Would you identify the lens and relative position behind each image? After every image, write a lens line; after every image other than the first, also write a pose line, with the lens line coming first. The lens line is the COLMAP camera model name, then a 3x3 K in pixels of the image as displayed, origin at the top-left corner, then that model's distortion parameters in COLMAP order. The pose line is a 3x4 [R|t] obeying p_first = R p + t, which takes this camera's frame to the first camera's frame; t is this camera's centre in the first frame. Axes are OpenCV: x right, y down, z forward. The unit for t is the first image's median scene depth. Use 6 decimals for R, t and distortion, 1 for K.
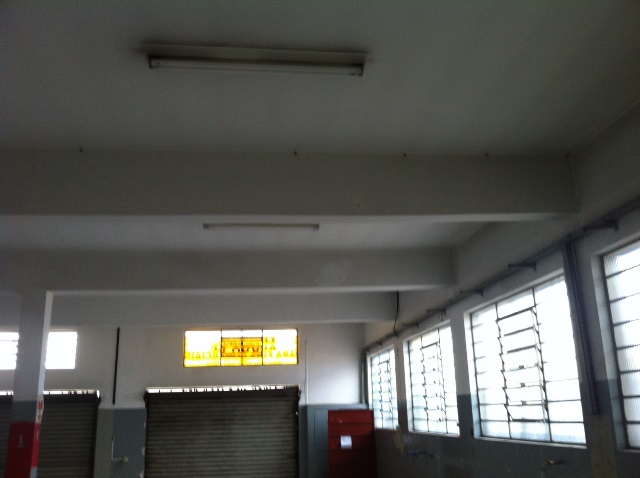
lens RADIAL K [[617.7, 0, 328.6], [0, 617.7, 243.7], [0, 0, 1]] dist [0.081118, -0.291708]
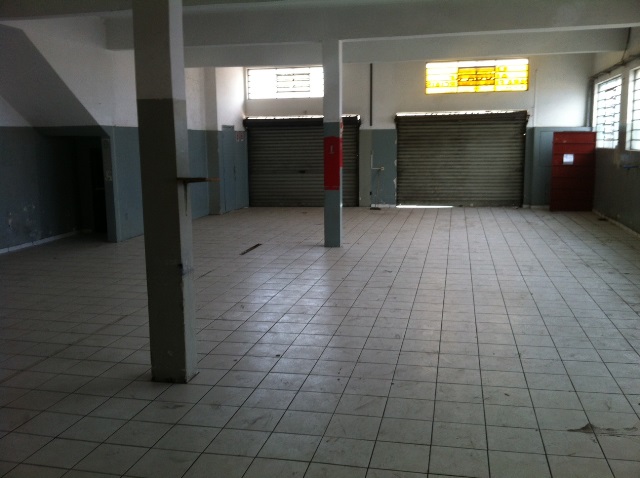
lens RADIAL K [[617.7, 0, 328.6], [0, 617.7, 243.7], [0, 0, 1]] dist [0.081118, -0.291708]
pose [[0.941866, 0.069085, -0.328810, -0.000959], [0.076254, 0.909142, 0.409446, -0.041905], [0.327222, -0.410717, 0.851022, -0.183677]]
